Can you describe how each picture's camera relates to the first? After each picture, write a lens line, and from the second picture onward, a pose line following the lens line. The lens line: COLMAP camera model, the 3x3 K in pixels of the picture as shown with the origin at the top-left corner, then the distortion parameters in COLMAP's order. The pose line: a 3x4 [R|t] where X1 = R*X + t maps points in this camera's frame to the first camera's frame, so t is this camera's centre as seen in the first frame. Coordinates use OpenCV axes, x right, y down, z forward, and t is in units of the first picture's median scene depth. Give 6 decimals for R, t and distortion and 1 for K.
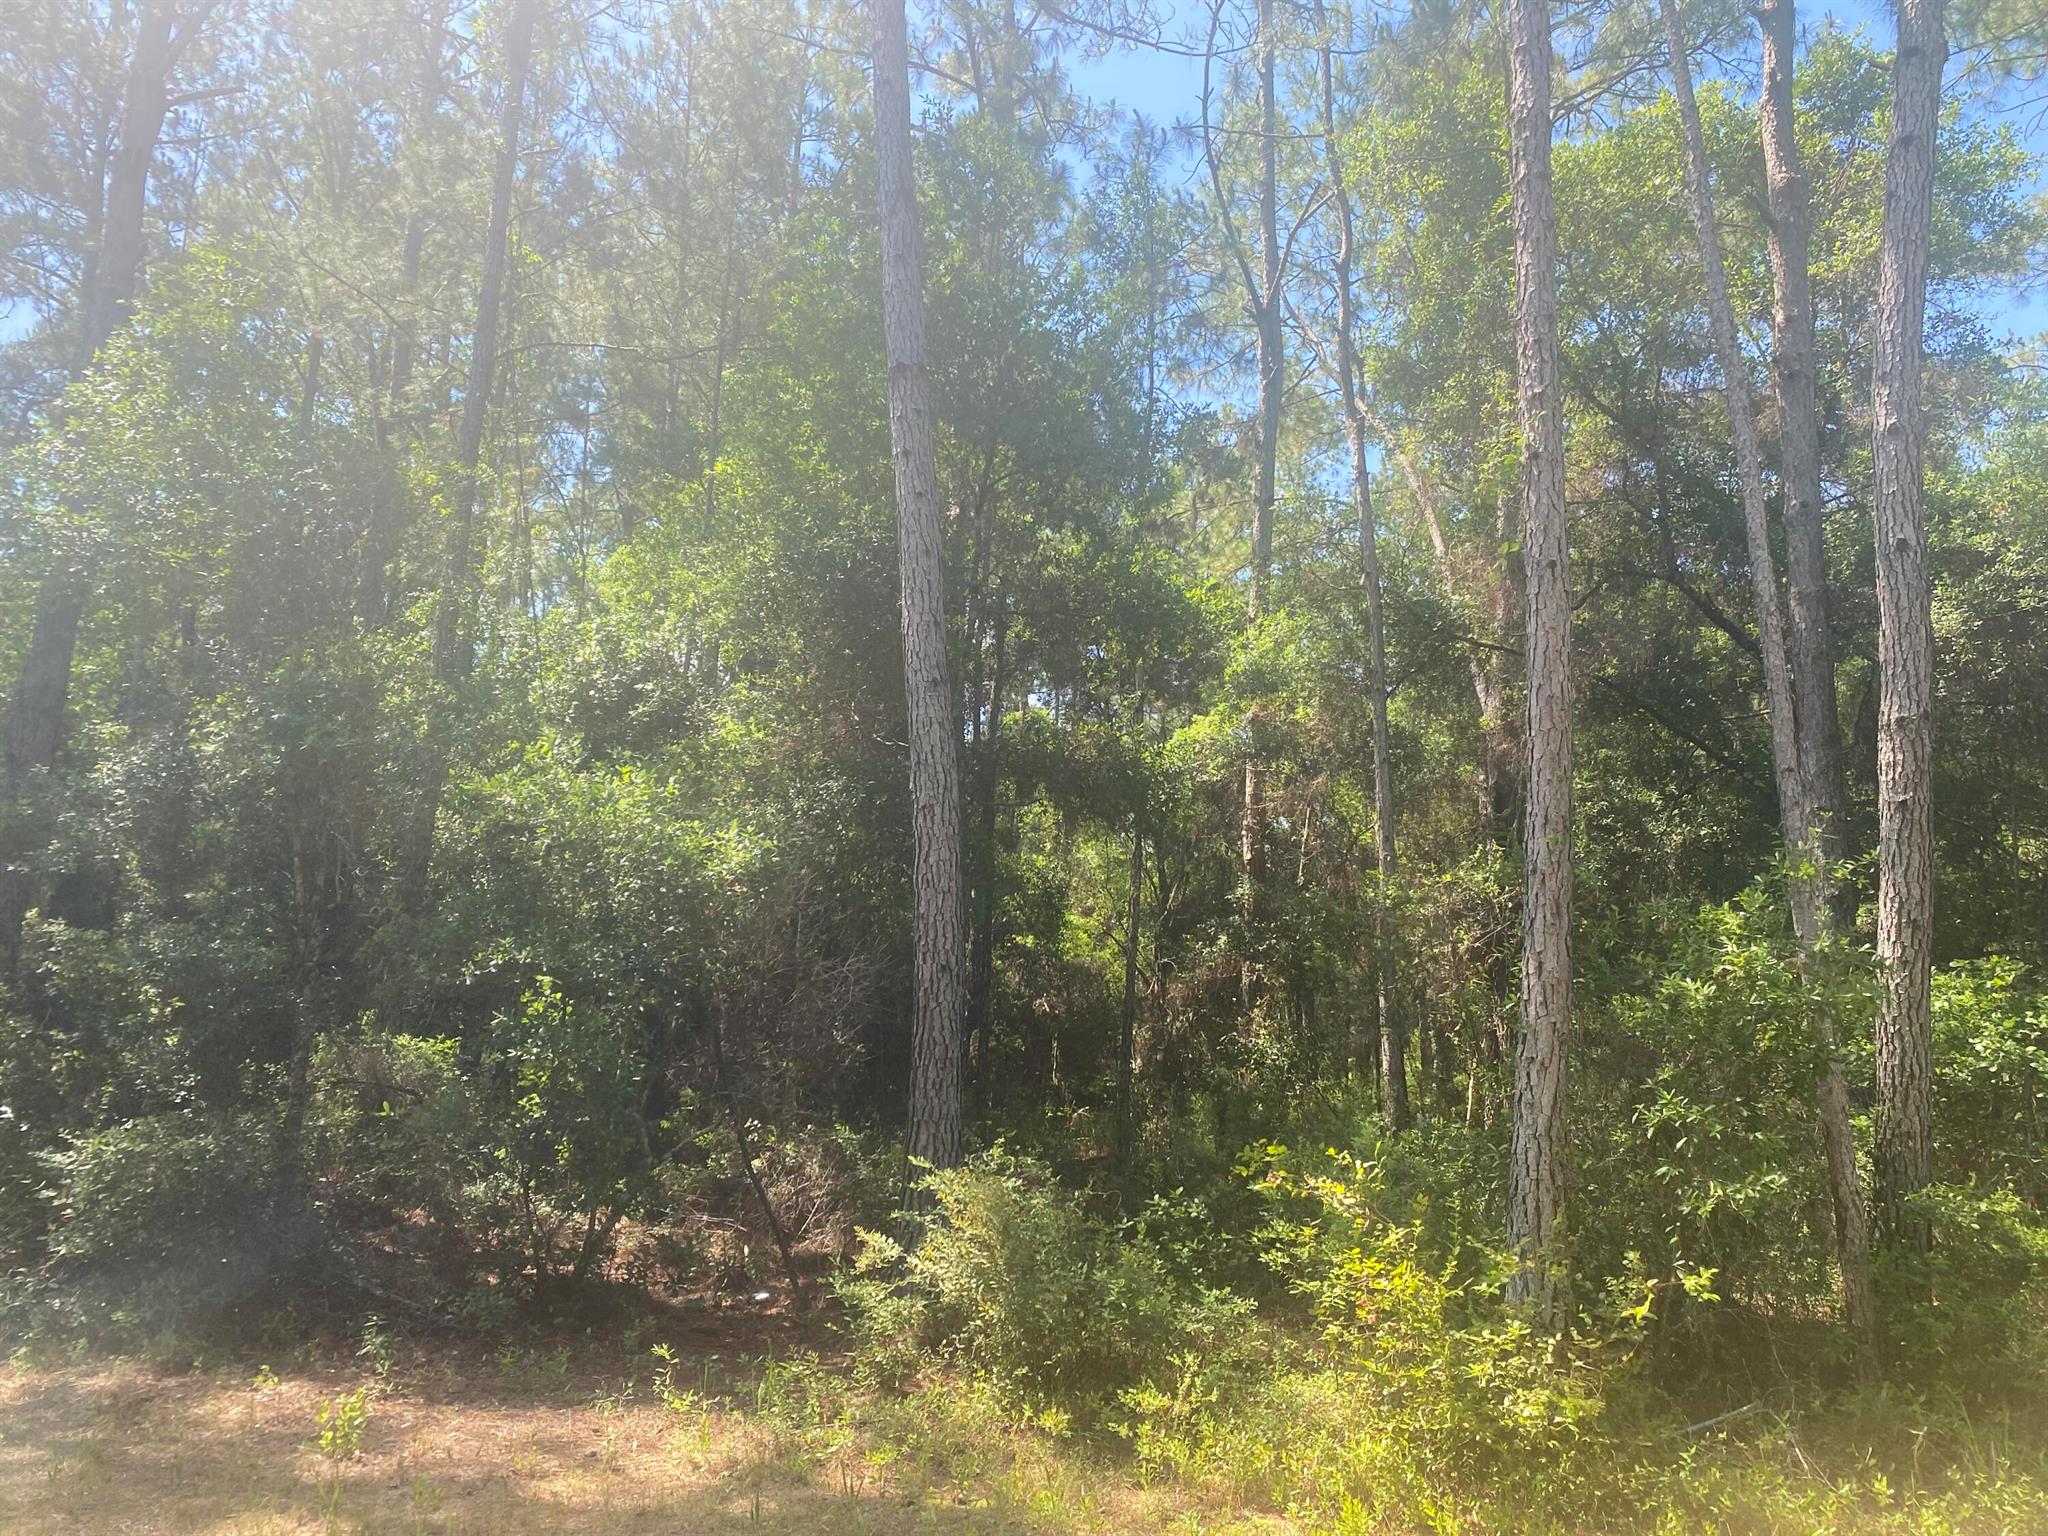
lens RADIAL K [[1552.1, 0, 1024.9], [0, 1552.1, 767.1], [0, 0, 1]] dist [0.004172, 0.002795]
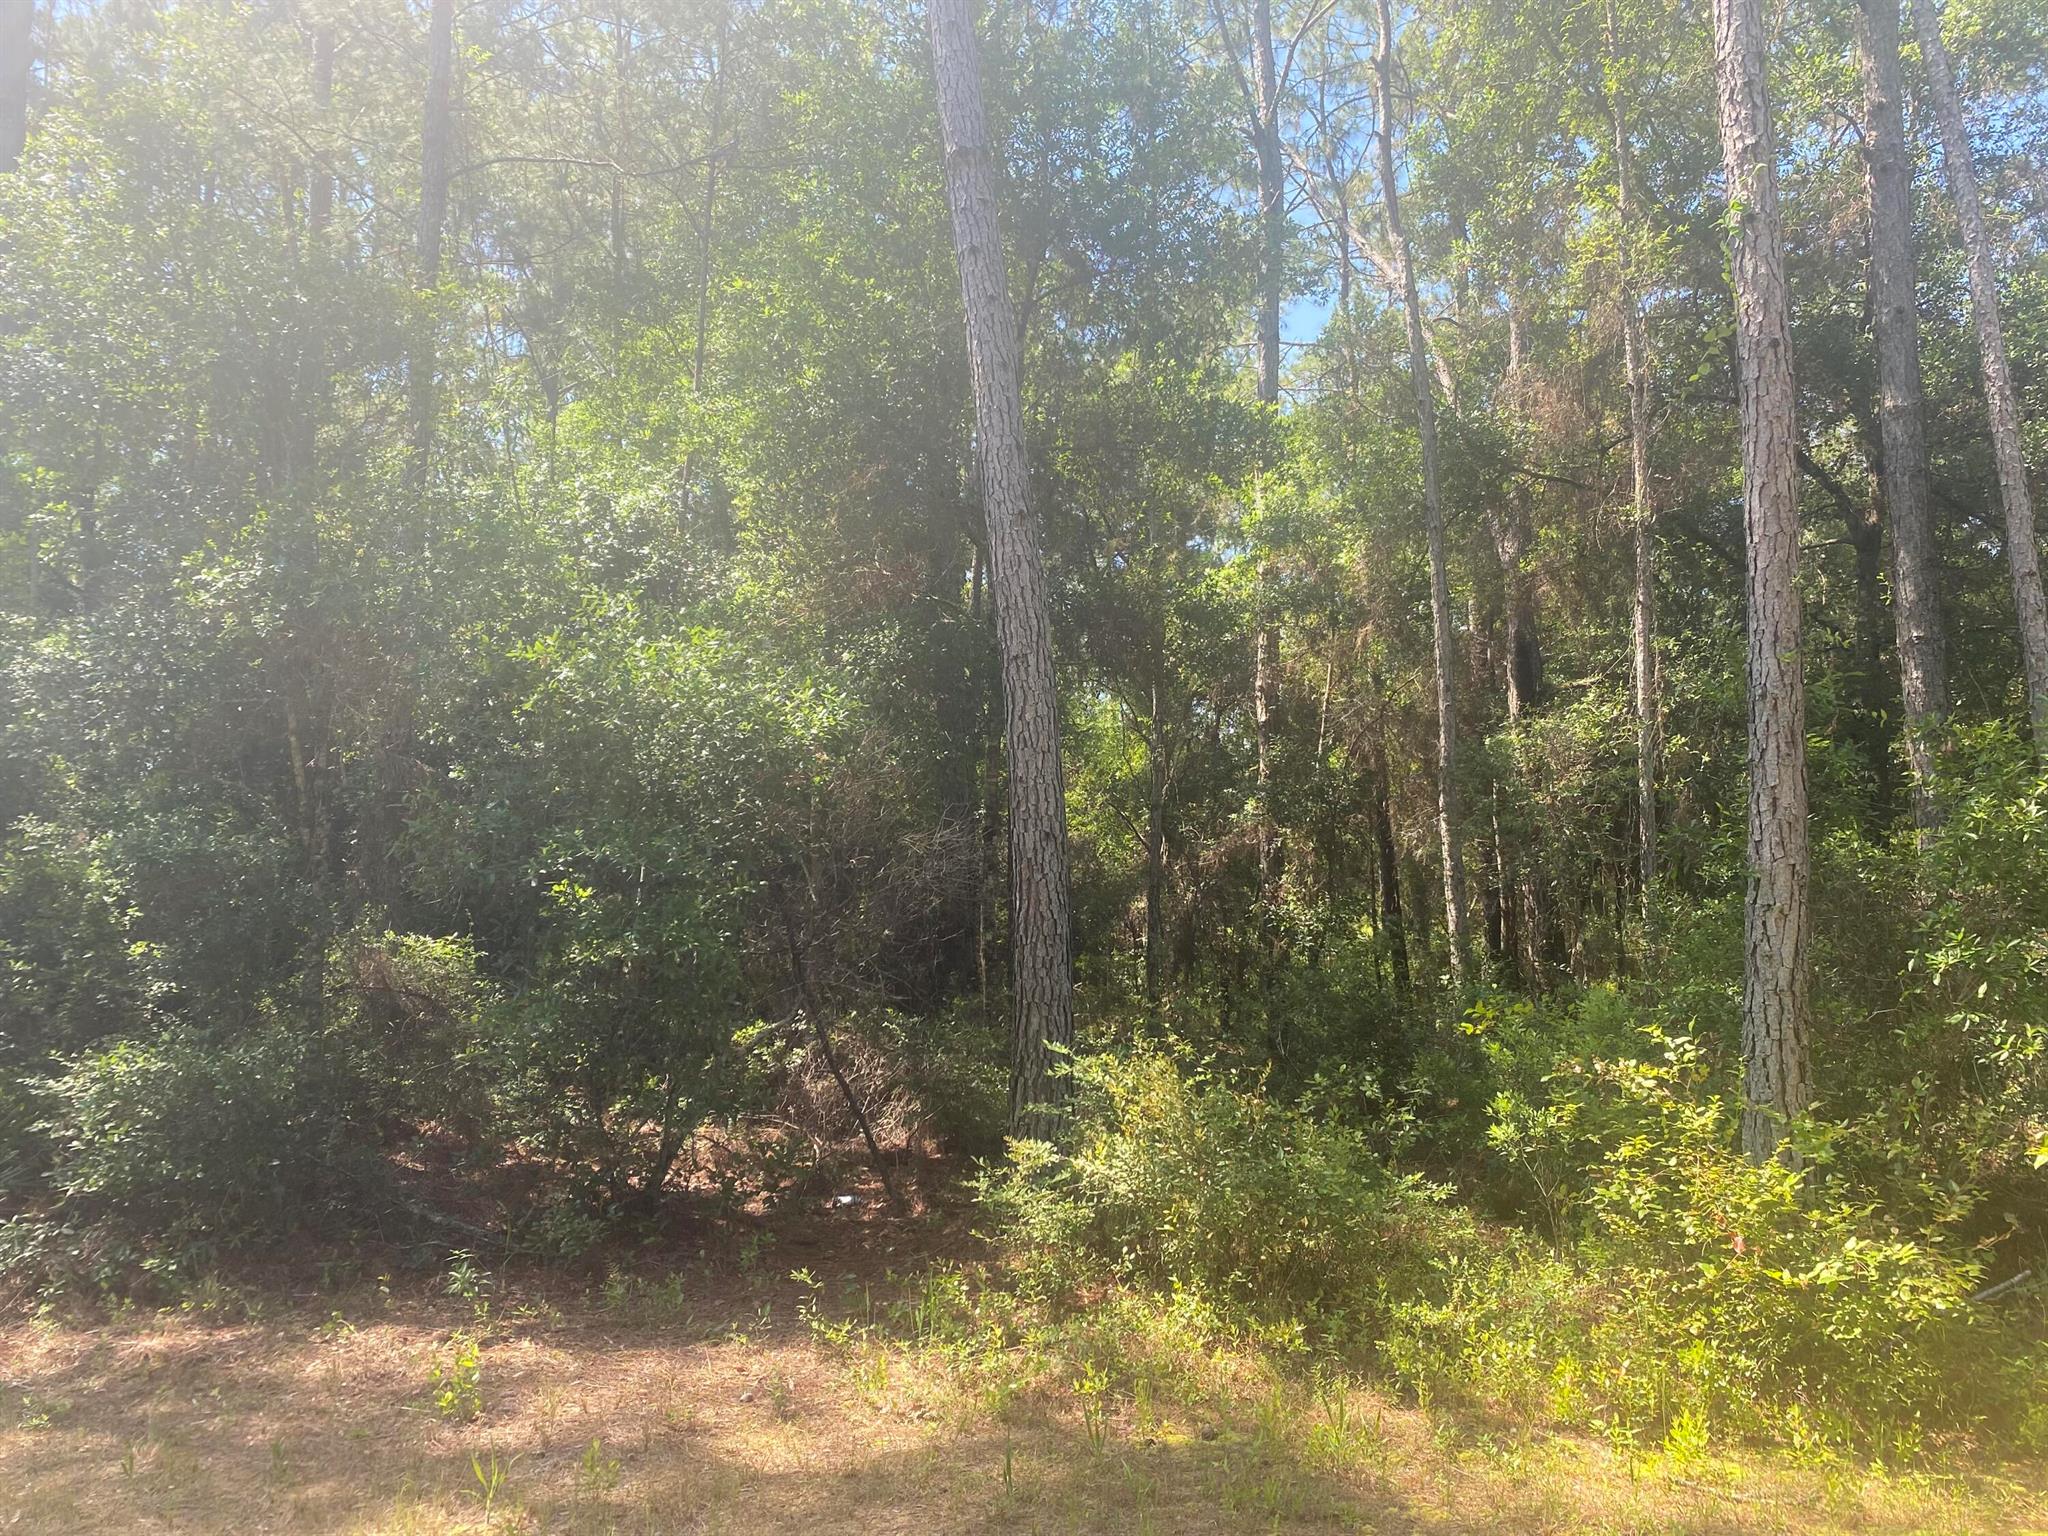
lens RADIAL K [[1552.8, 0, 1026.2], [0, 1552.8, 771.9], [0, 0, 1]] dist [0.003246, 0.011429]
pose [[0.998371, -0.036100, 0.044173, -0.125231], [0.032493, 0.996280, 0.079811, 0.025093], [-0.046890, -0.078246, 0.995831, 0.132231]]
